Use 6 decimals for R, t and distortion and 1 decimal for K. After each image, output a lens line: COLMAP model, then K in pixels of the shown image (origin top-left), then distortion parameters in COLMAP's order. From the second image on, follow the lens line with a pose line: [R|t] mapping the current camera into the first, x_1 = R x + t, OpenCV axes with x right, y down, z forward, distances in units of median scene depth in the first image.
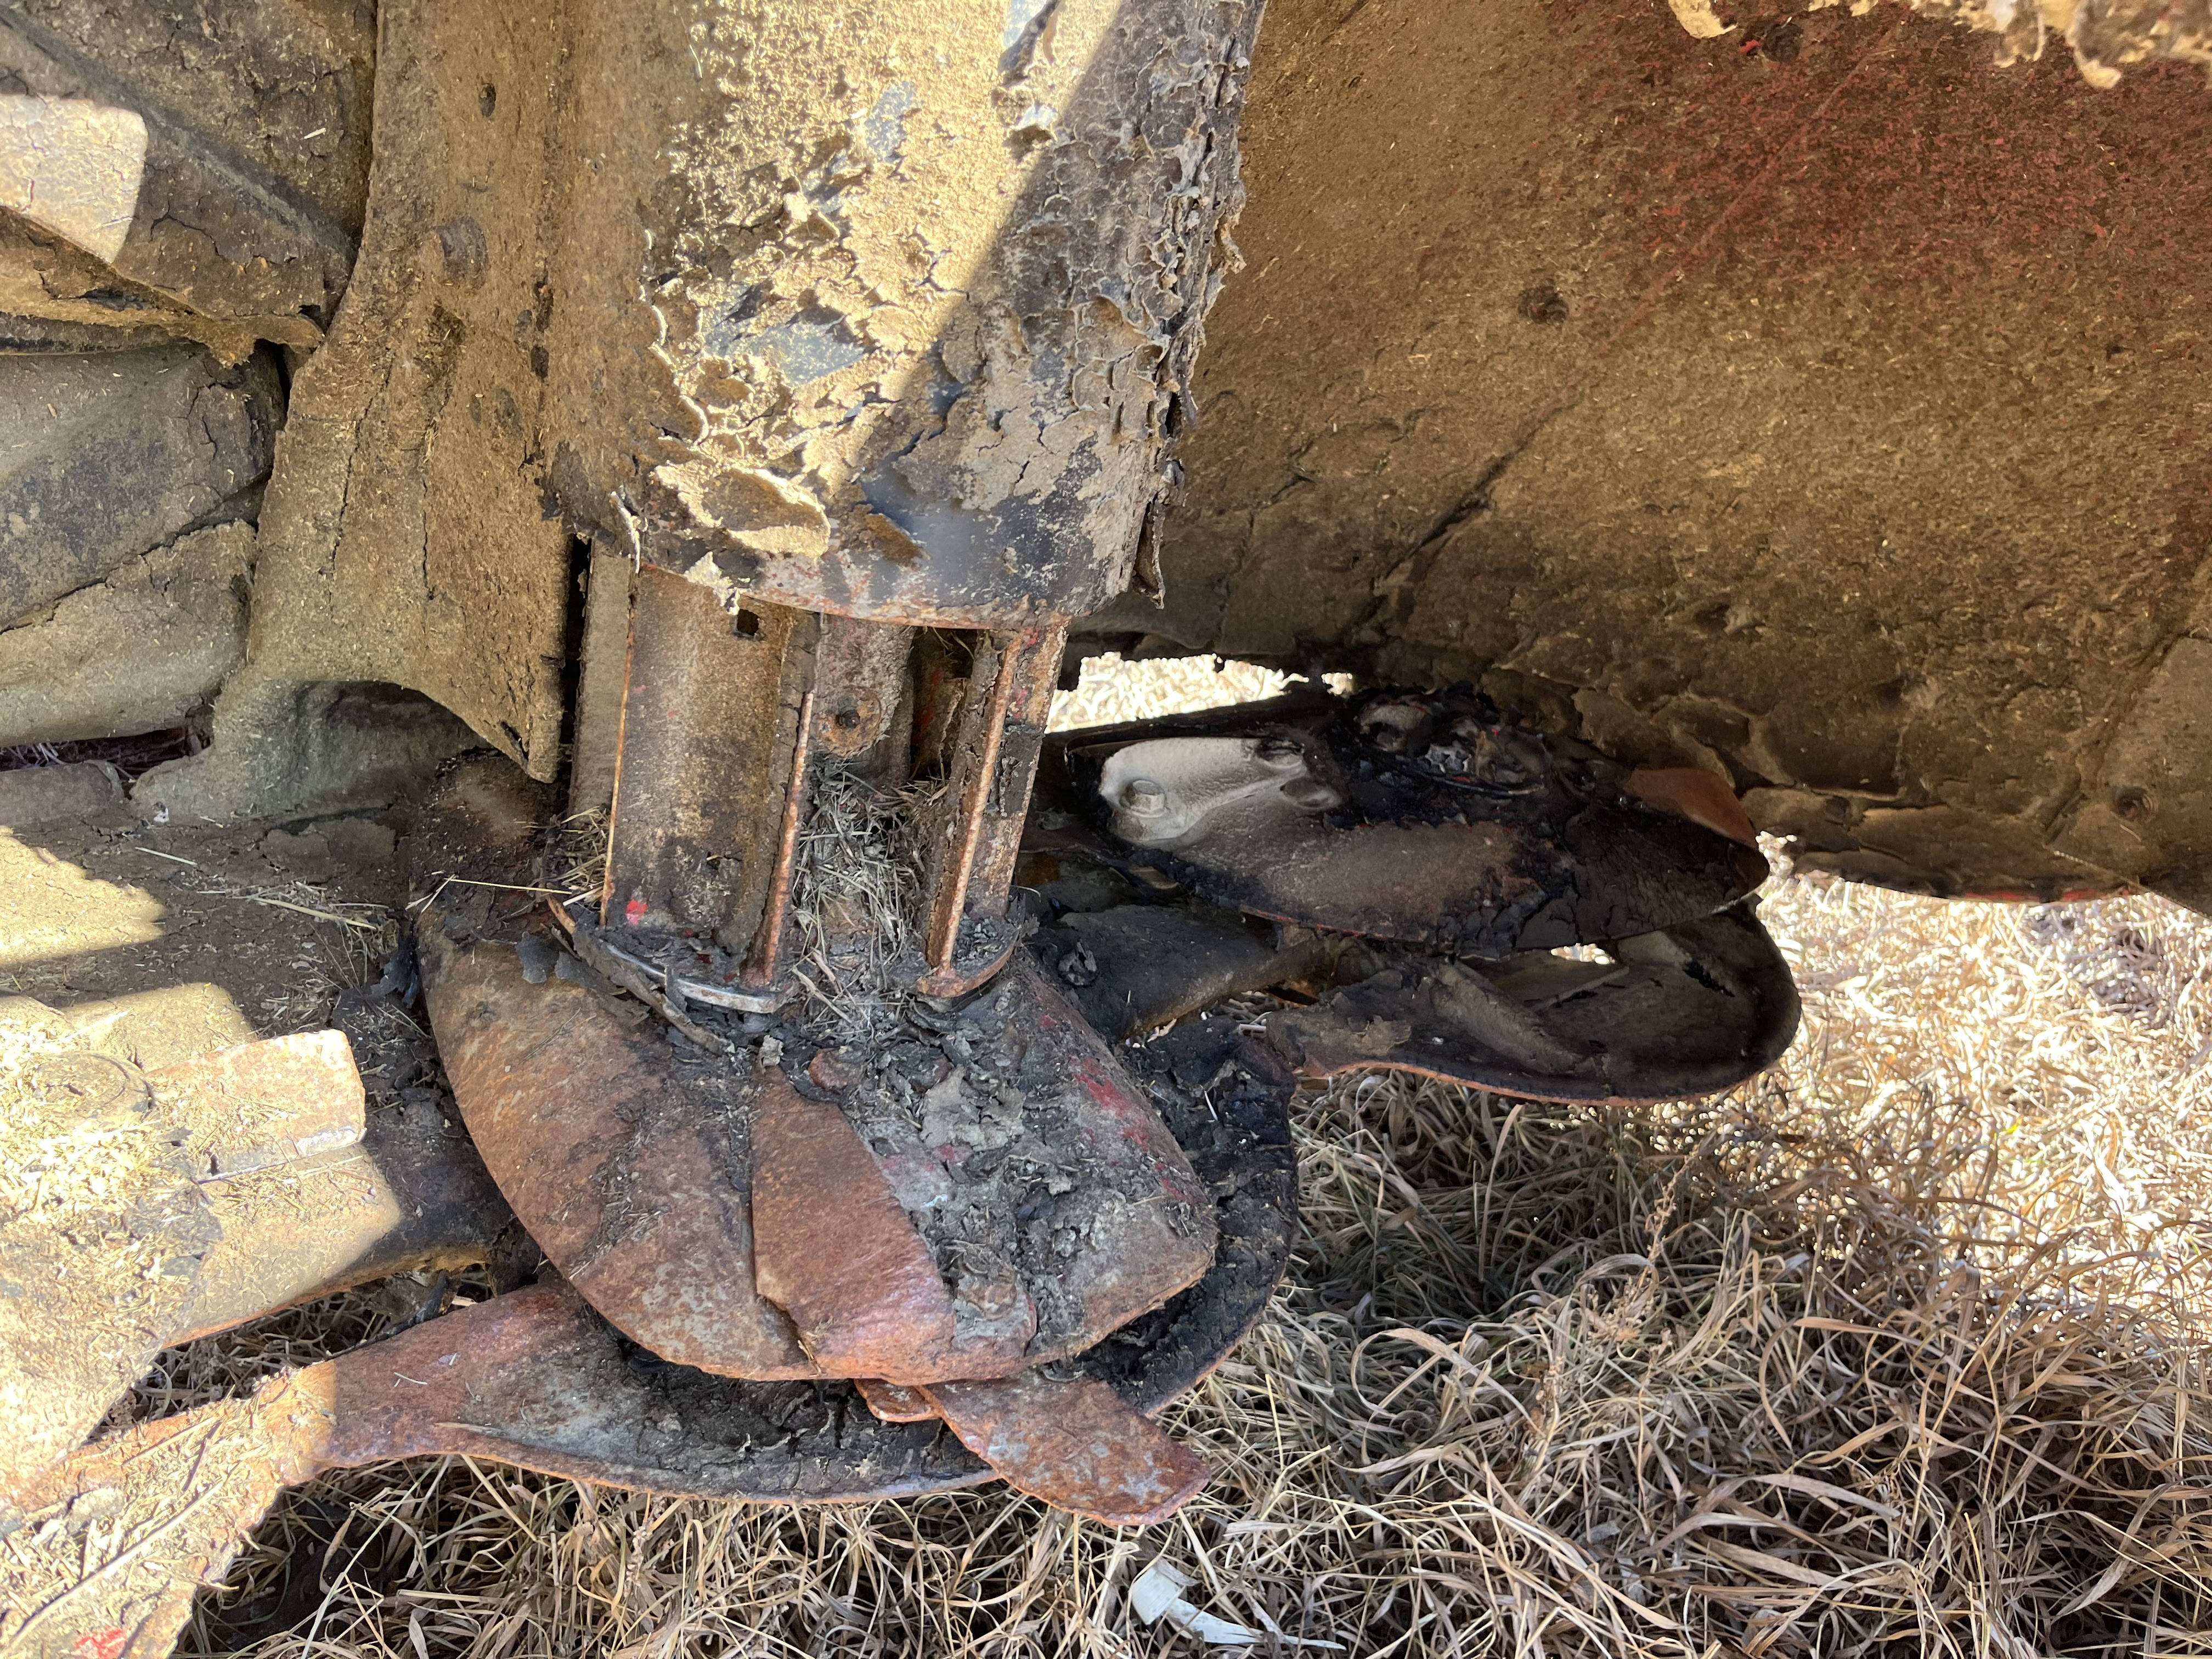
lens RADIAL K [[1697.1, 0, 1123.0], [0, 1697.1, 827.3], [0, 0, 1]] dist [0.059316, -0.090729]
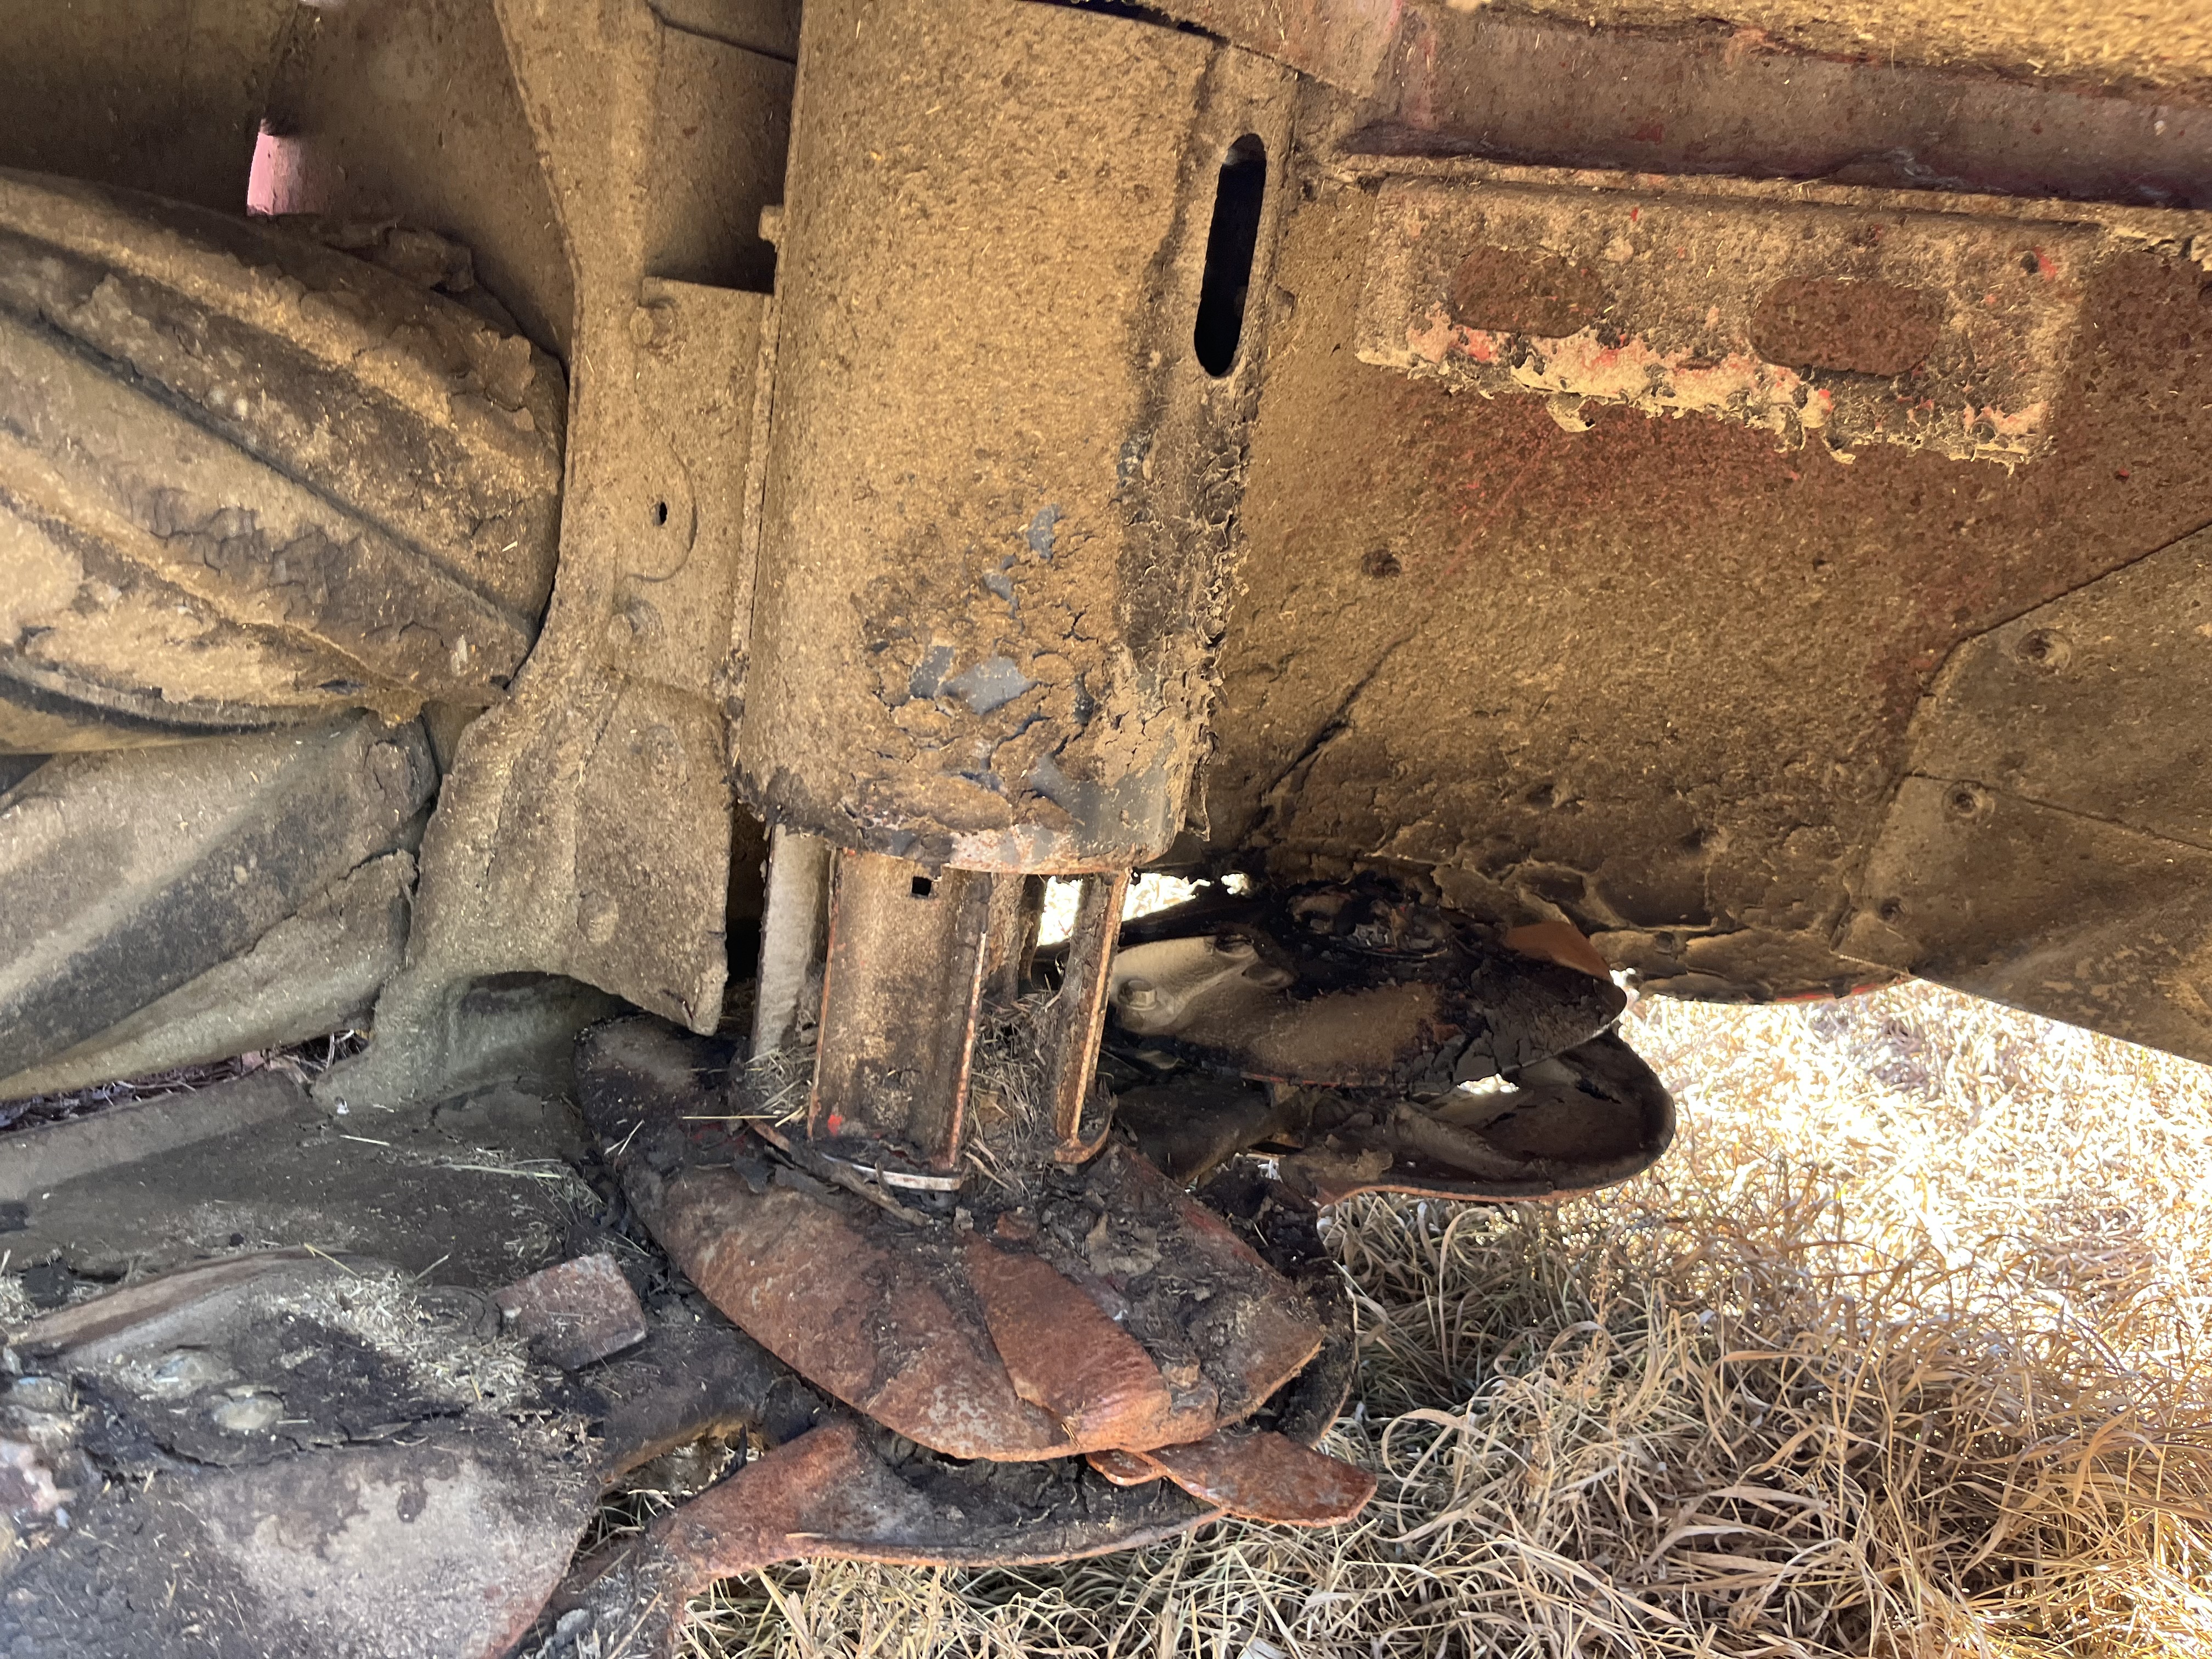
lens RADIAL K [[1697.1, 0, 1113.7], [0, 1697.1, 821.8], [0, 0, 1]] dist [0.059316, -0.090729]
pose [[0.985361, -0.104657, 0.134578, -0.162666], [0.120963, 0.985460, -0.119315, 0.003323], [-0.120134, 0.133848, 0.983693, -0.207953]]
